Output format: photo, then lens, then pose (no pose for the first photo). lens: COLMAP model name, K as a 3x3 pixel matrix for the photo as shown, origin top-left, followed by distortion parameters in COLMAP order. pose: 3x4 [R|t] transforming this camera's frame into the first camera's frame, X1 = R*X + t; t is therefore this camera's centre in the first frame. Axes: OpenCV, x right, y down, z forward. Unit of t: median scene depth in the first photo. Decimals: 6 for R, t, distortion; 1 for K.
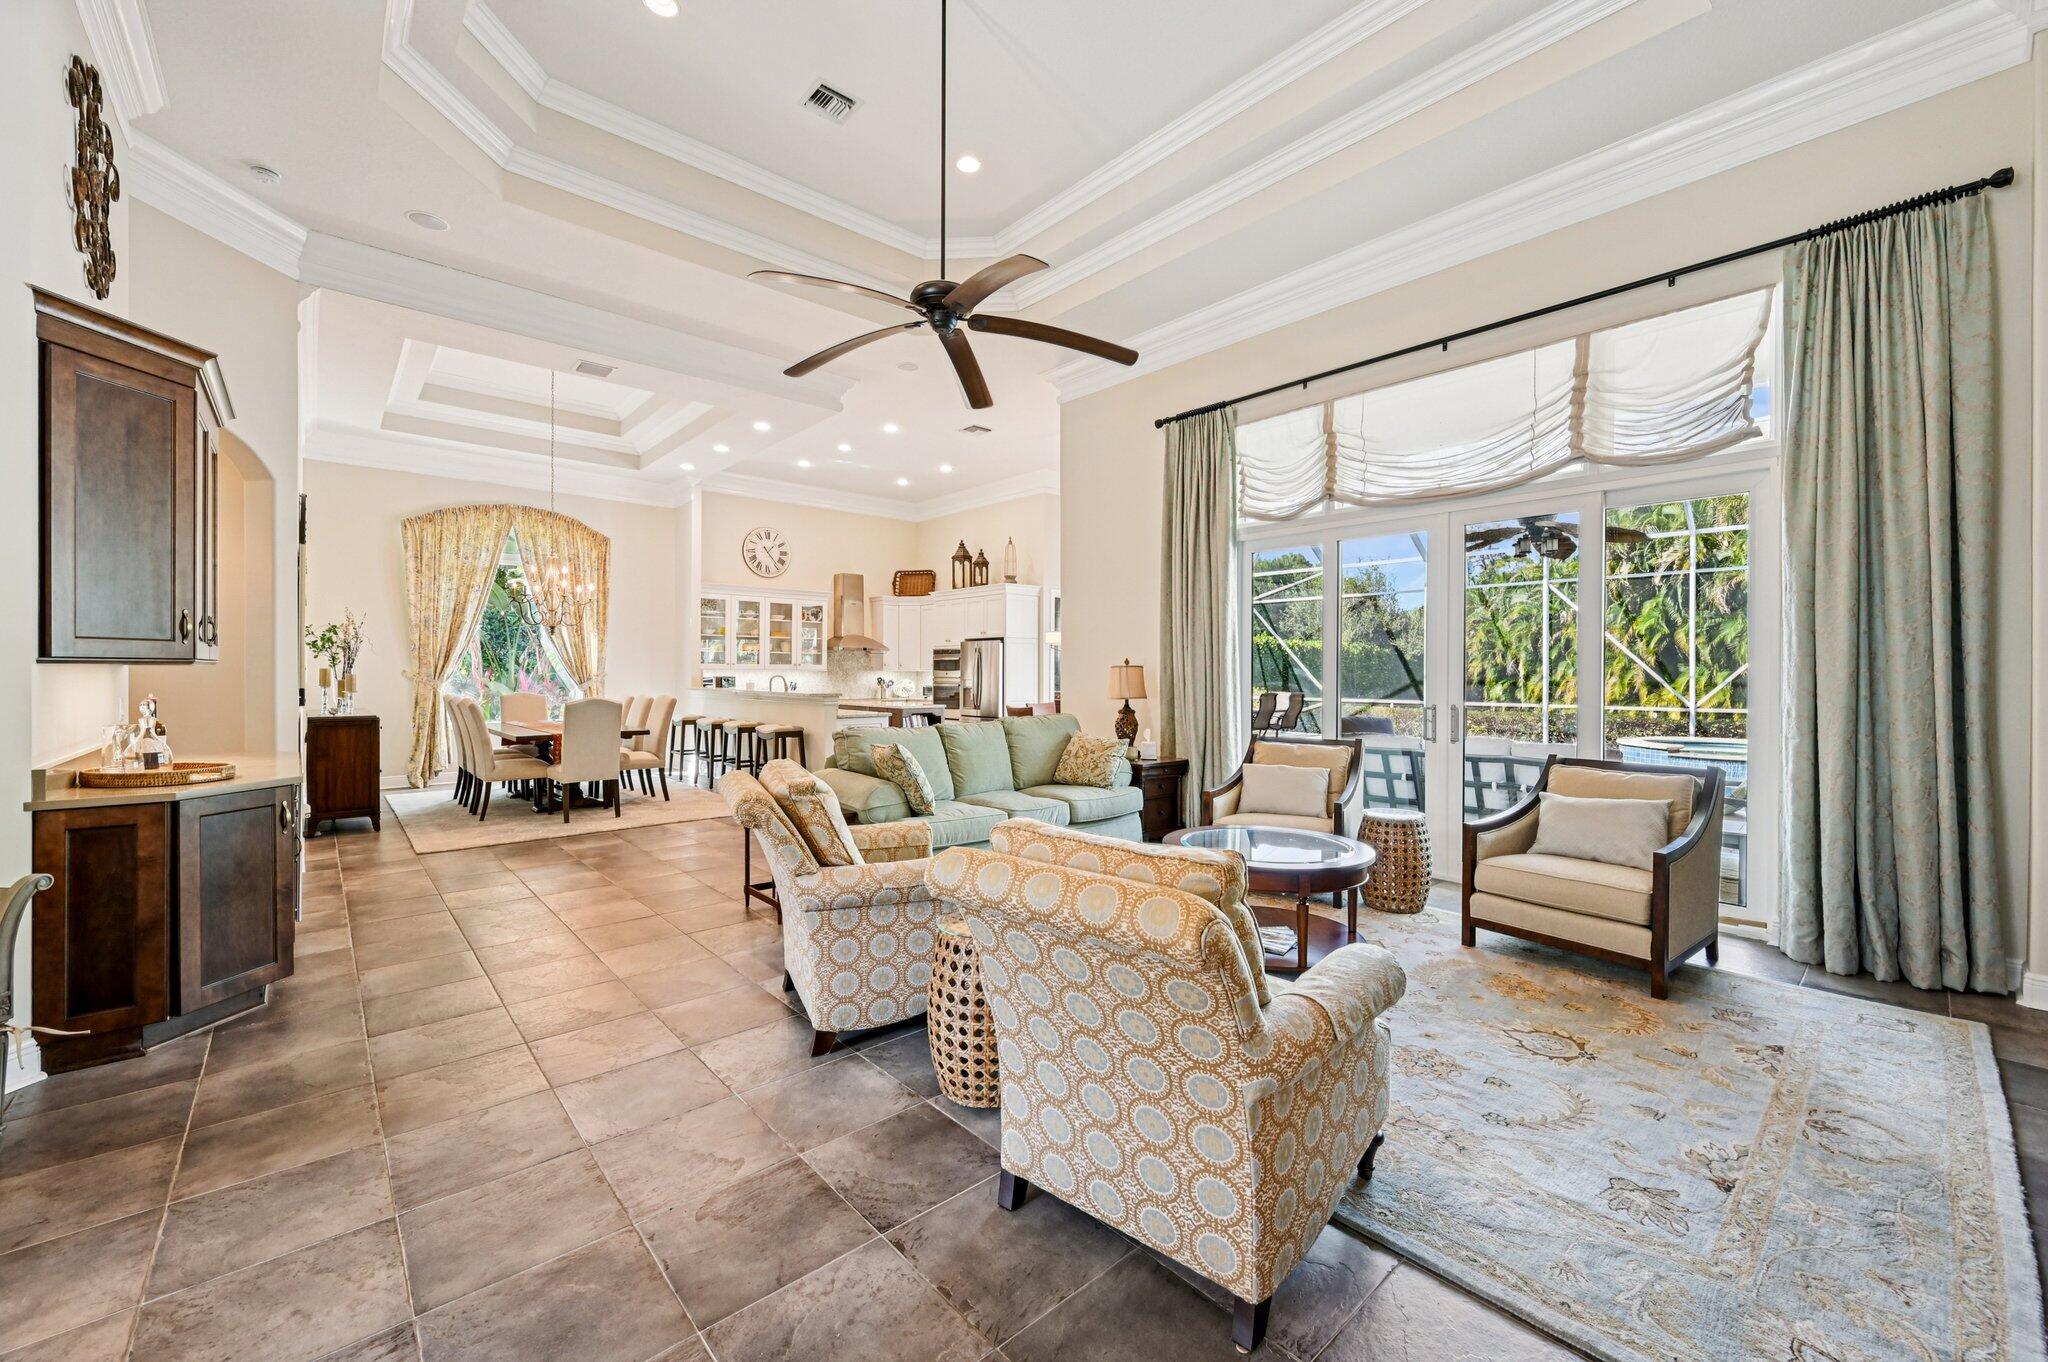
lens RADIAL K [[809.0, 0, 1026.9], [0, 809.0, 671.8], [0, 0, 1]] dist [-0.002505, -0.000115]
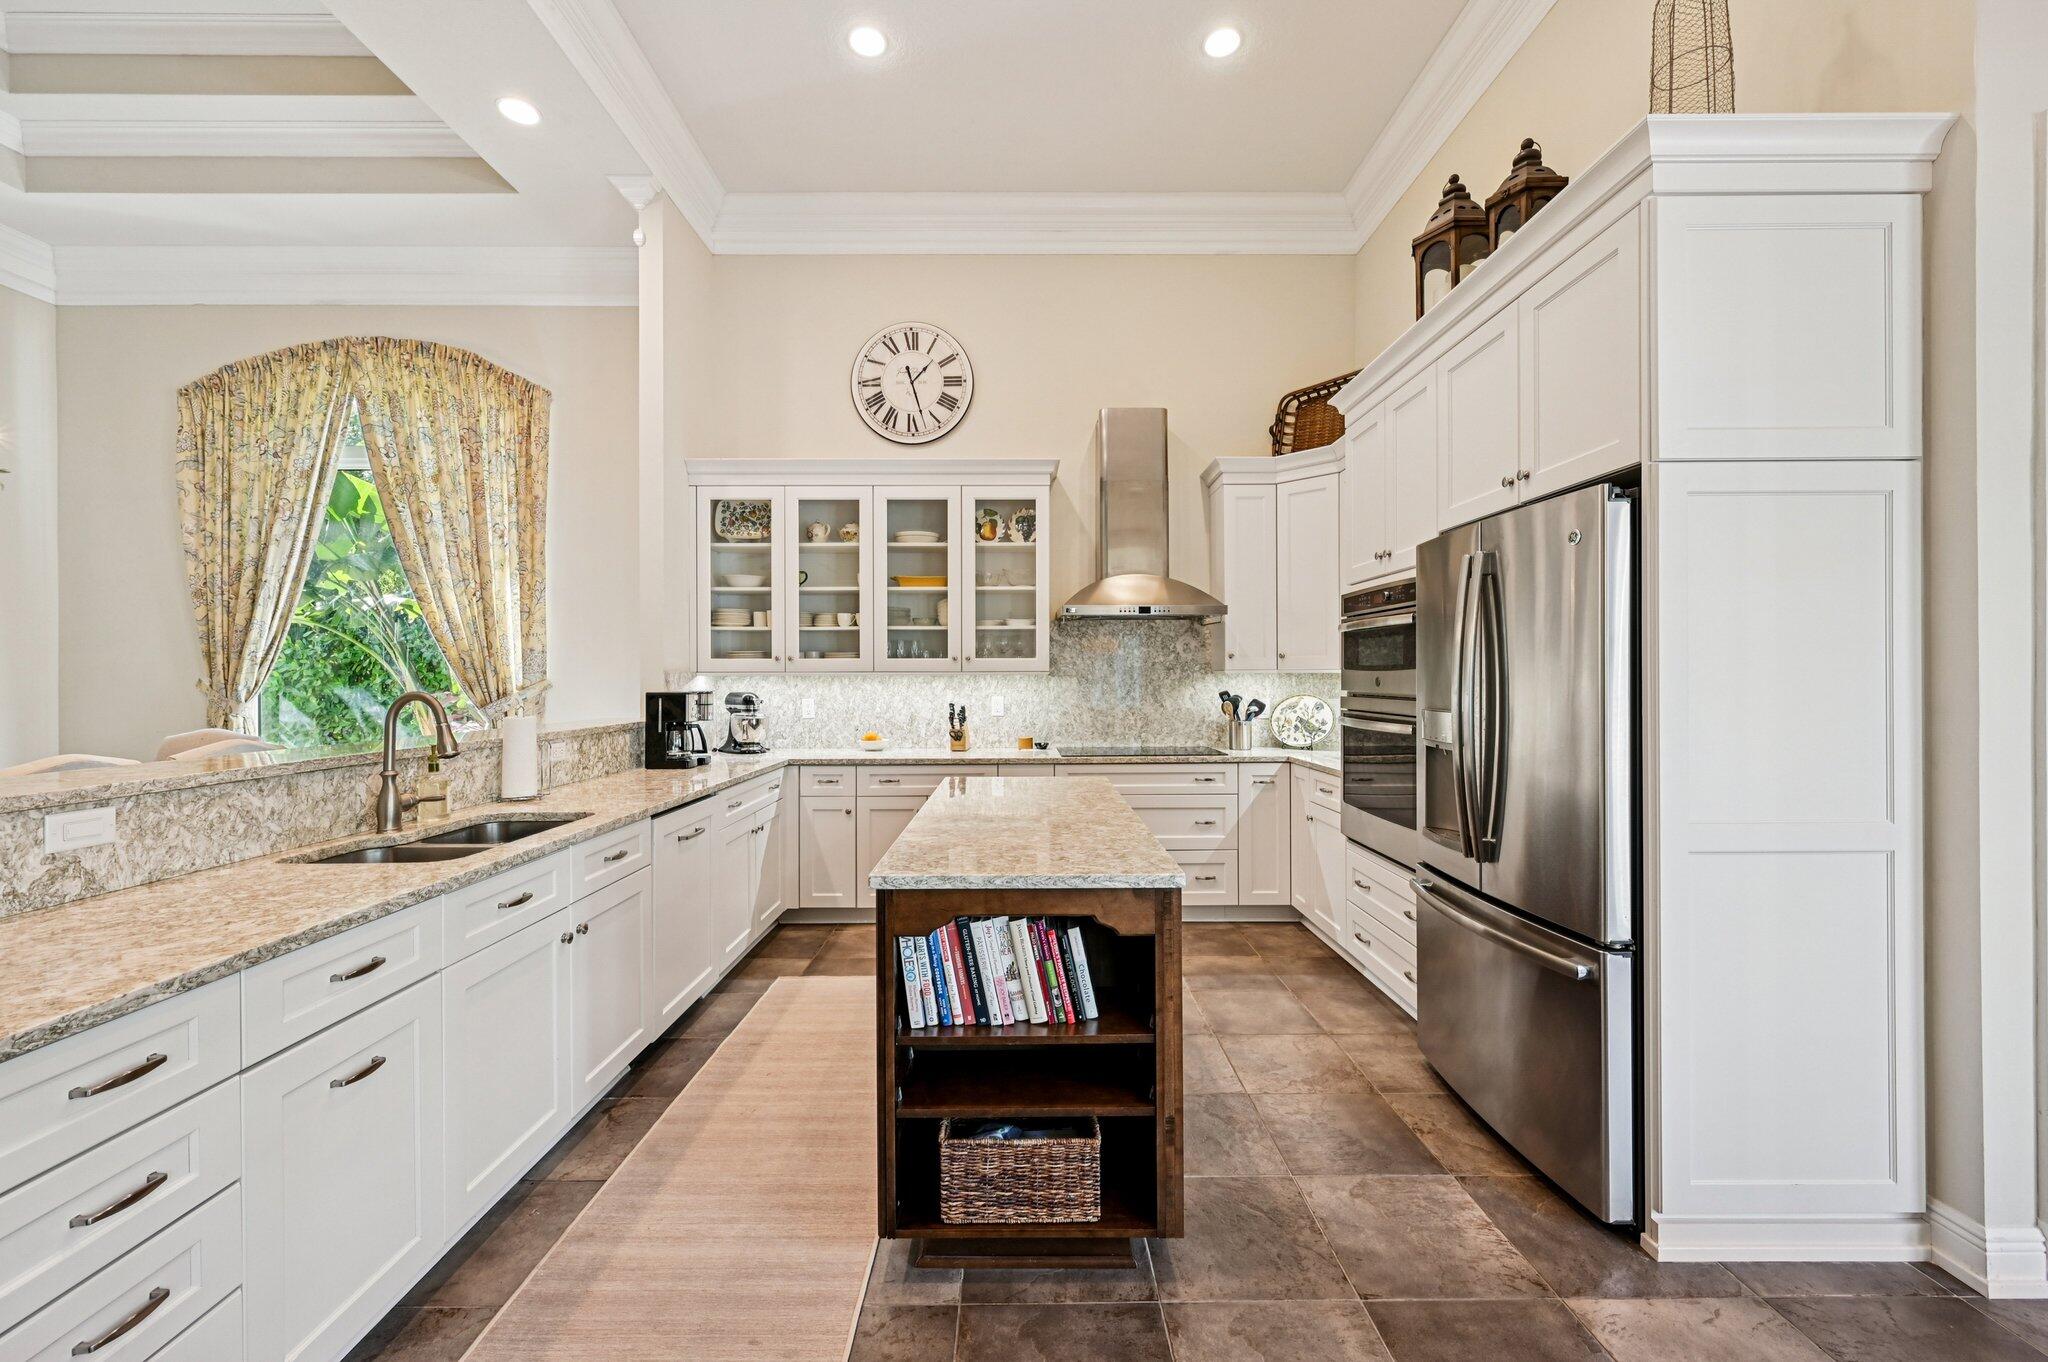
lens RADIAL K [[809.0, 0, 1020.9], [0, 809.0, 678.7], [0, 0, 1]] dist [-0.002505, -0.000115]
pose [[0.749743, -0.003349, -0.661721, -0.012951], [0.005616, 0.999983, 0.001303, 0.000245], [0.661706, -0.004693, 0.749749, 0.737924]]
